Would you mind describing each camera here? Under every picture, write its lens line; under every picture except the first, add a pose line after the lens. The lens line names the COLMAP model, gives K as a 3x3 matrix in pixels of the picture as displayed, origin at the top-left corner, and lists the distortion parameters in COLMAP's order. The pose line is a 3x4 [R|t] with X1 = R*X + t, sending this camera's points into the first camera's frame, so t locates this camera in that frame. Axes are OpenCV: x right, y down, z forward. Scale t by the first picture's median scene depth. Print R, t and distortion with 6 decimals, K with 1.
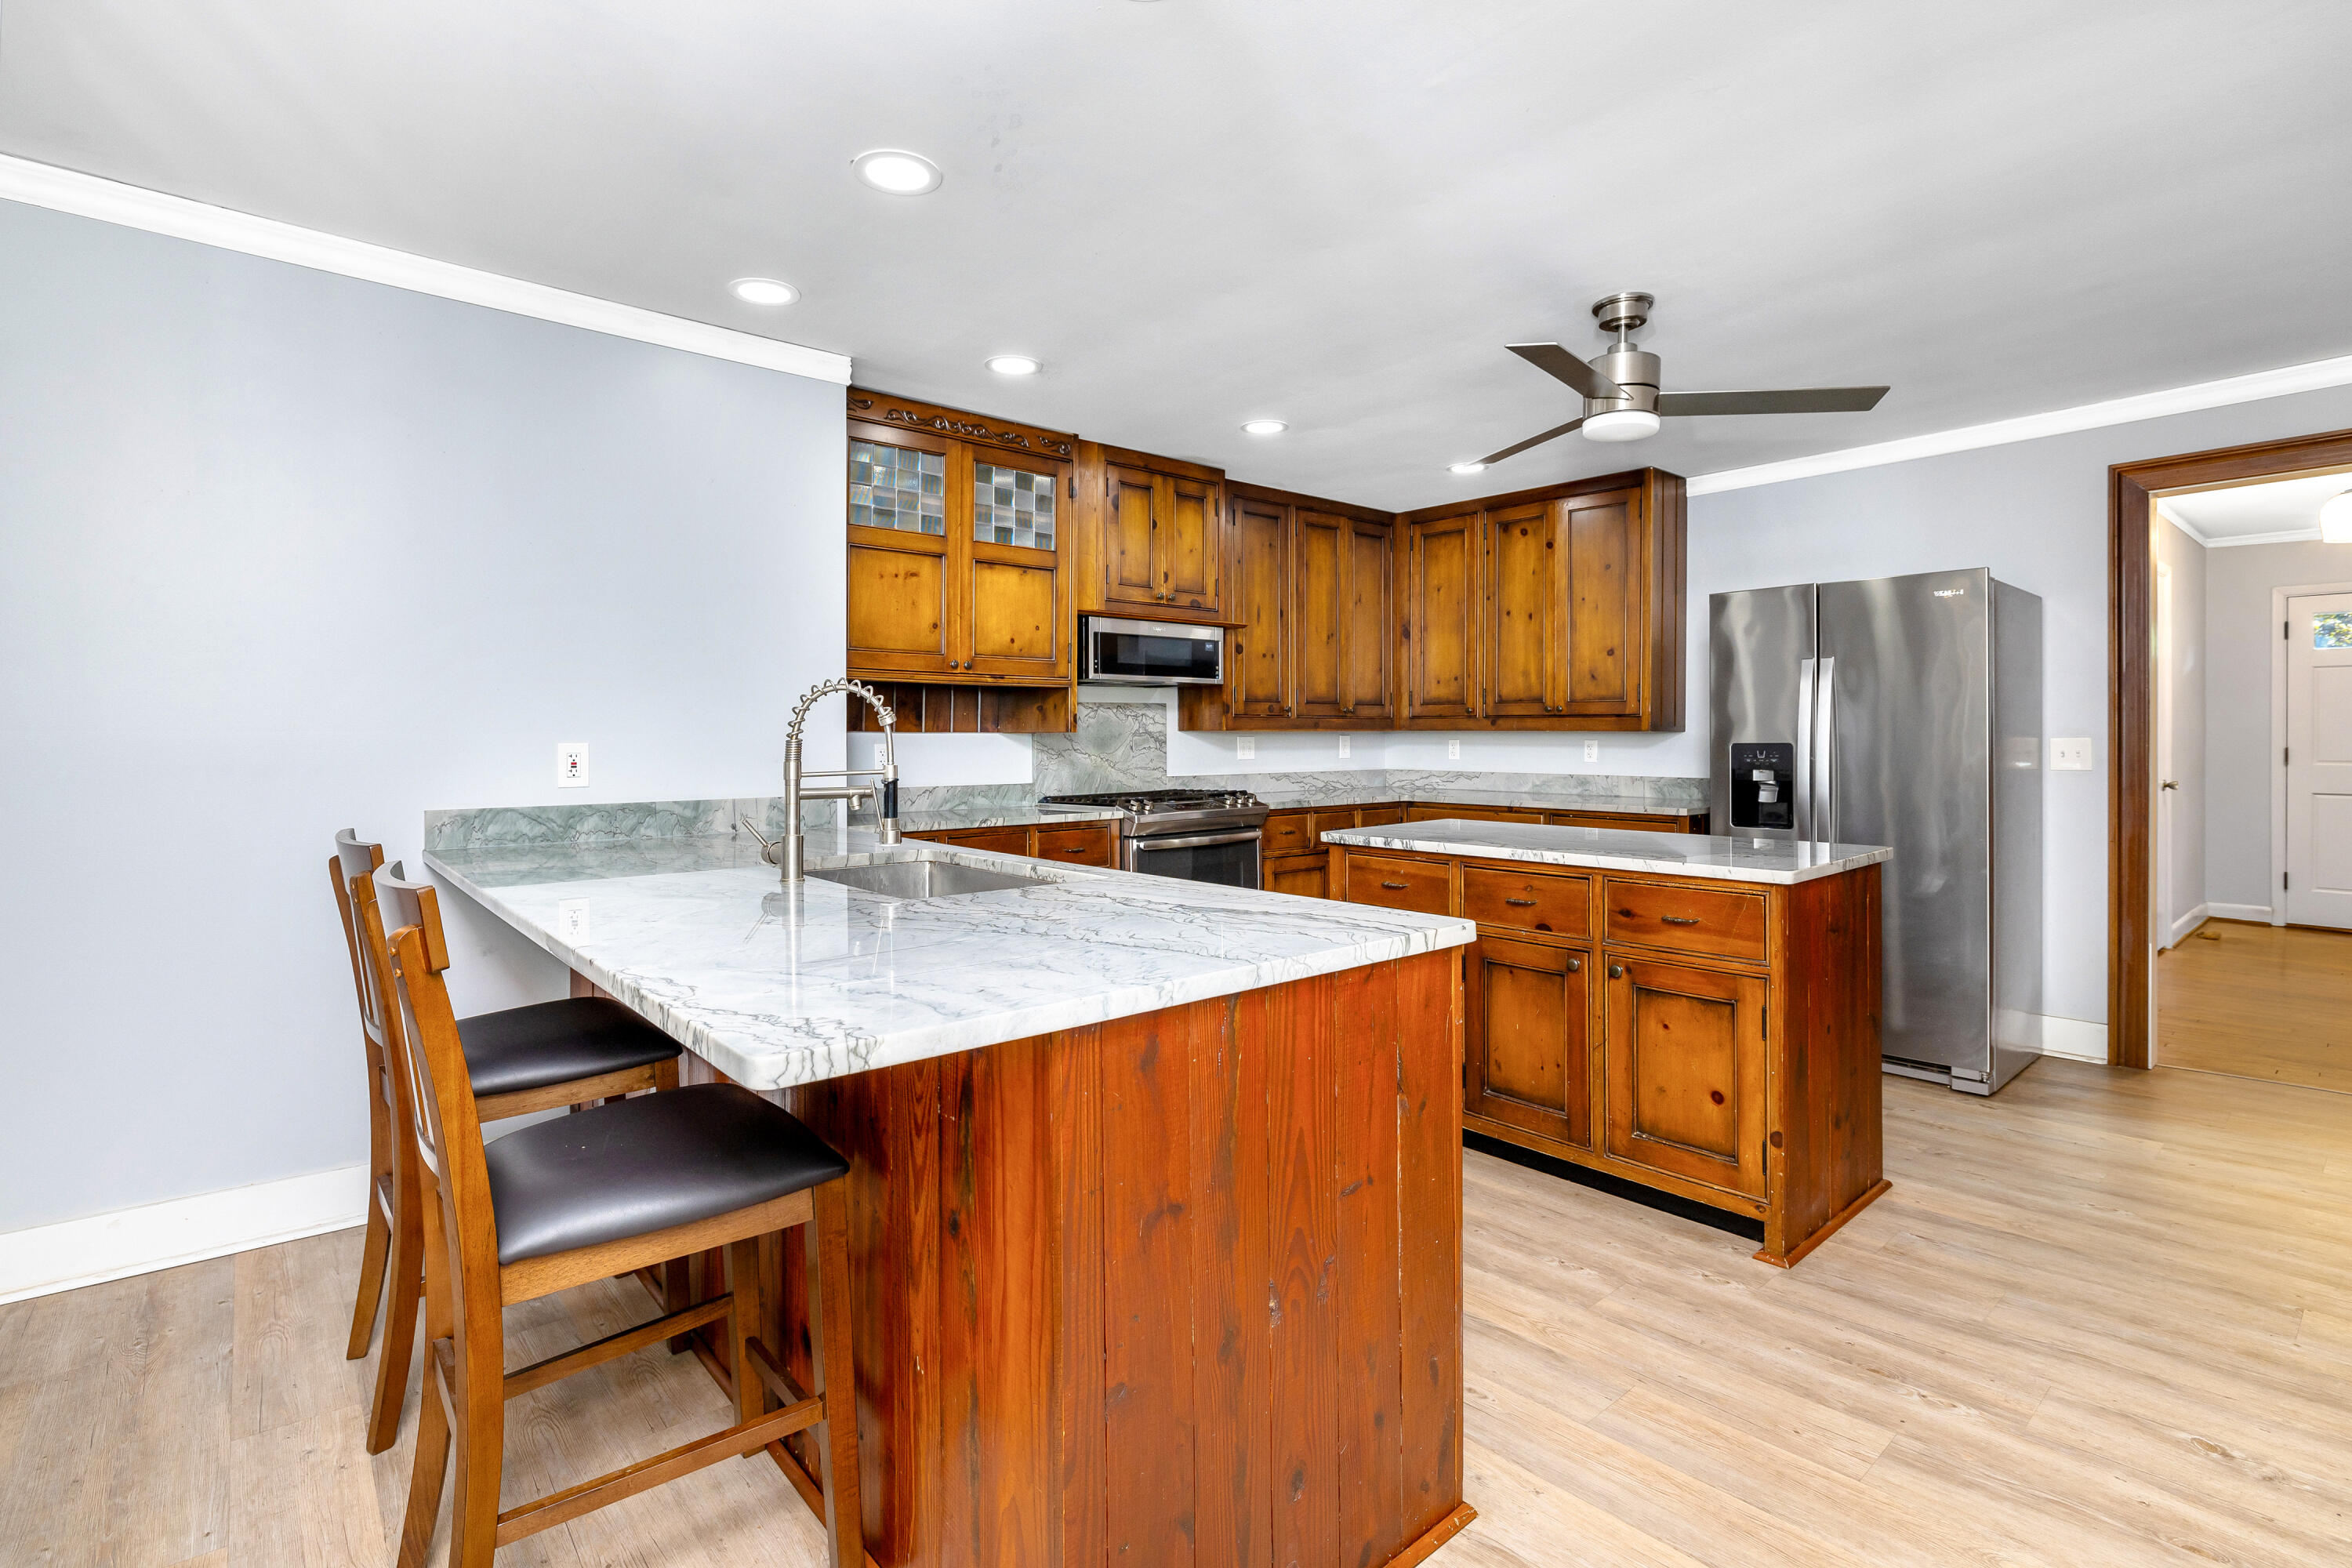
lens RADIAL K [[1091.1, 0, 1171.7], [0, 1091.1, 742.1], [0, 0, 1]] dist [-0.002452, 0.000087]
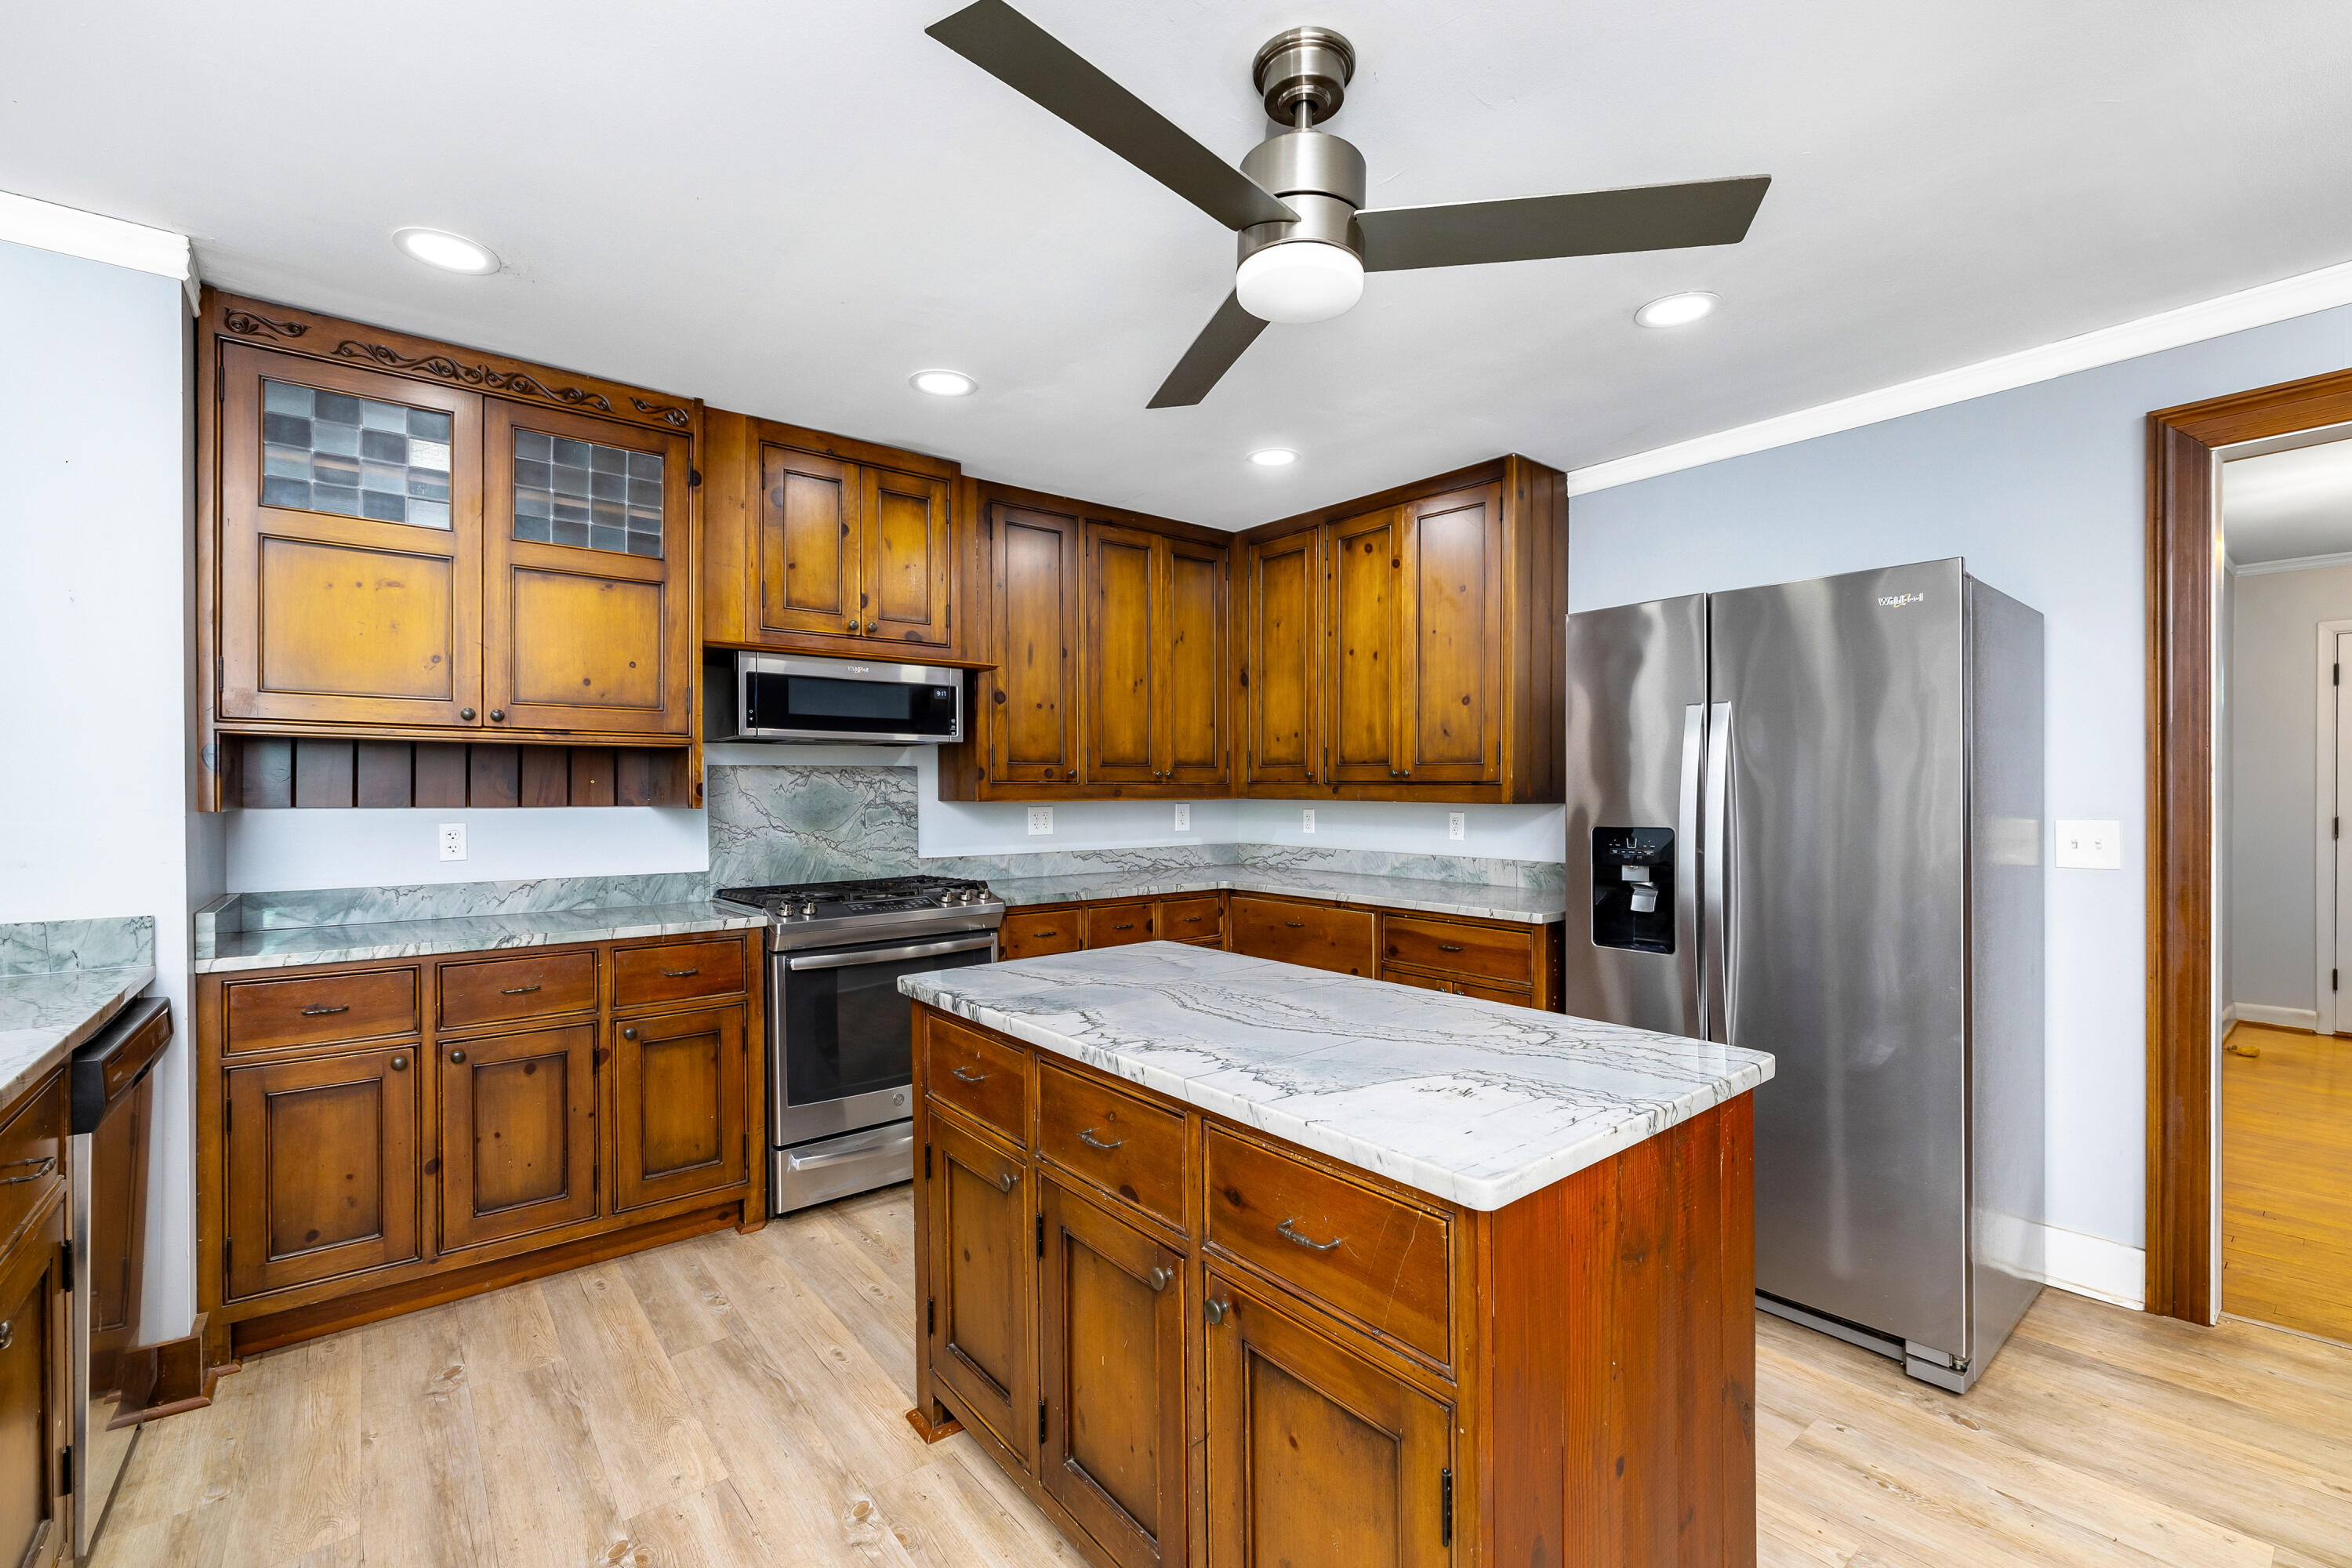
lens RADIAL K [[1018.2, 0, 1184.9], [0, 1018.2, 791.5], [0, 0, 1]] dist [0.000745, -0.000125]
pose [[0.999944, -0.000293, -0.010542, 0.226567], [0.000253, 0.999993, -0.003821, -0.016378], [0.010543, 0.003818, 0.999937, 0.301558]]
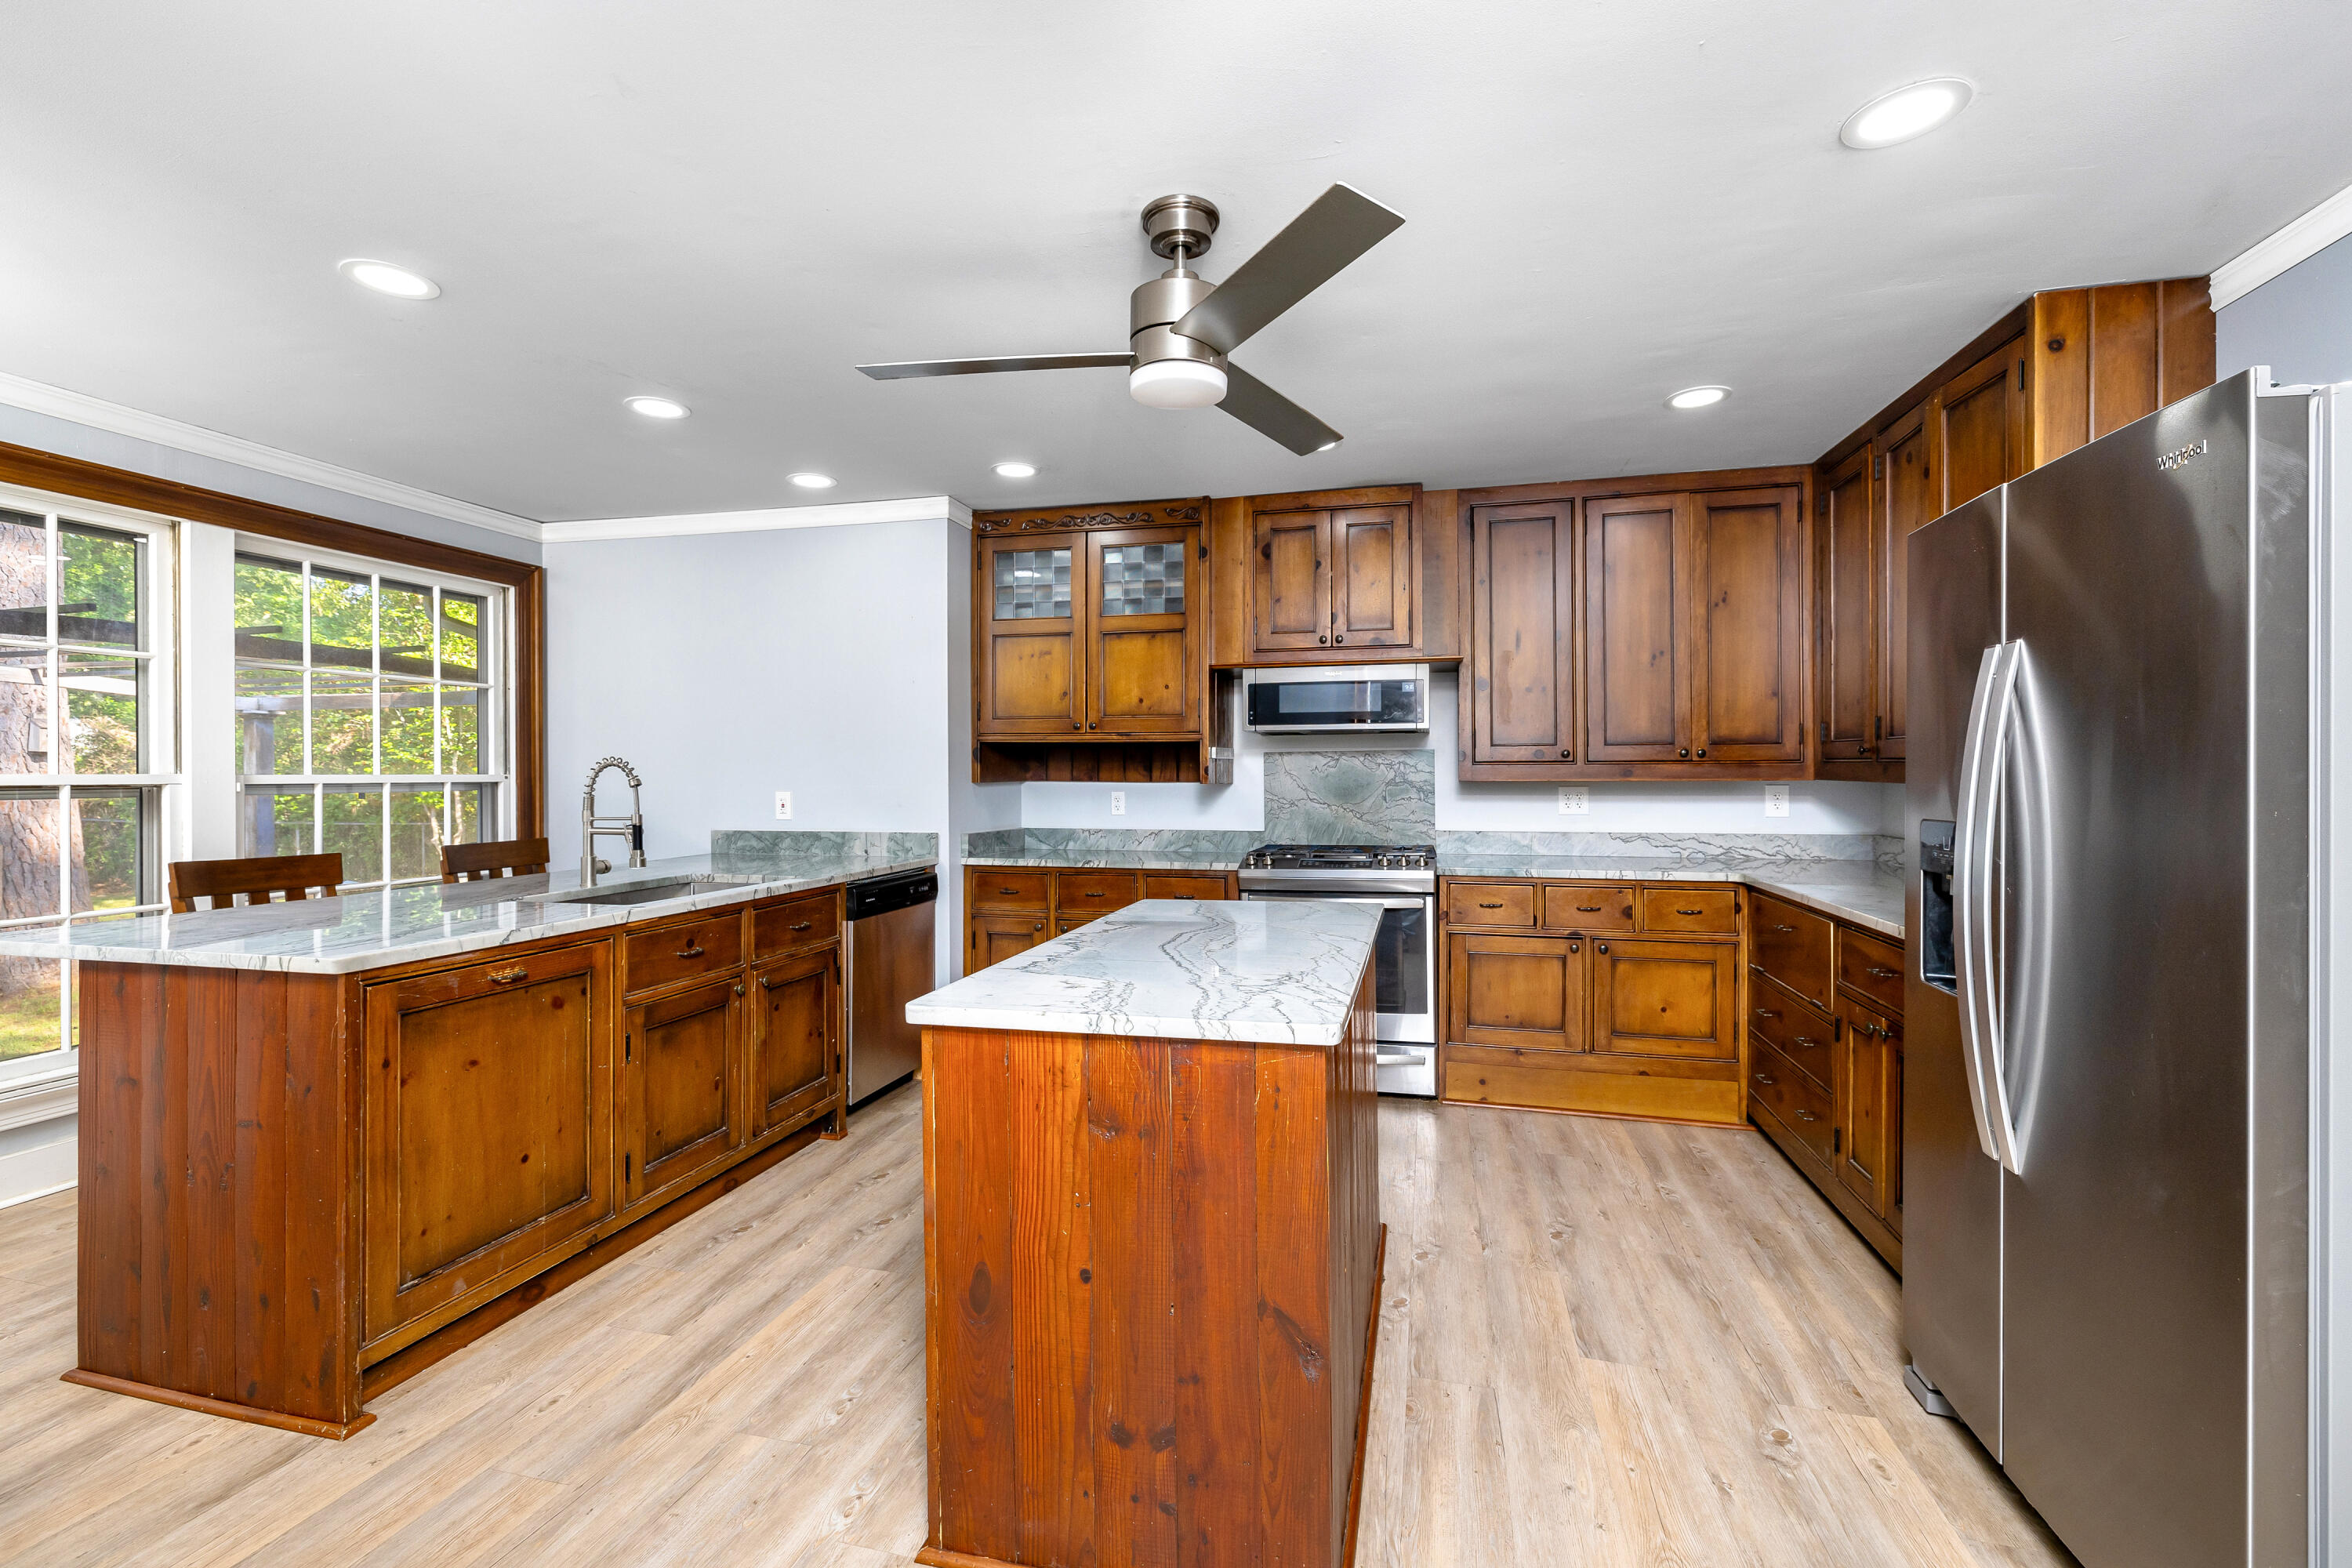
lens RADIAL K [[988.4, 0, 1144.3], [0, 988.4, 774.1], [0, 0, 1]] dist [-0.002359, -0.000254]
pose [[0.584544, 0.000469, -0.811362, 0.595730], [-0.002565, 0.999996, -0.001270, -0.015684], [0.811358, 0.002824, 0.584543, 0.376005]]
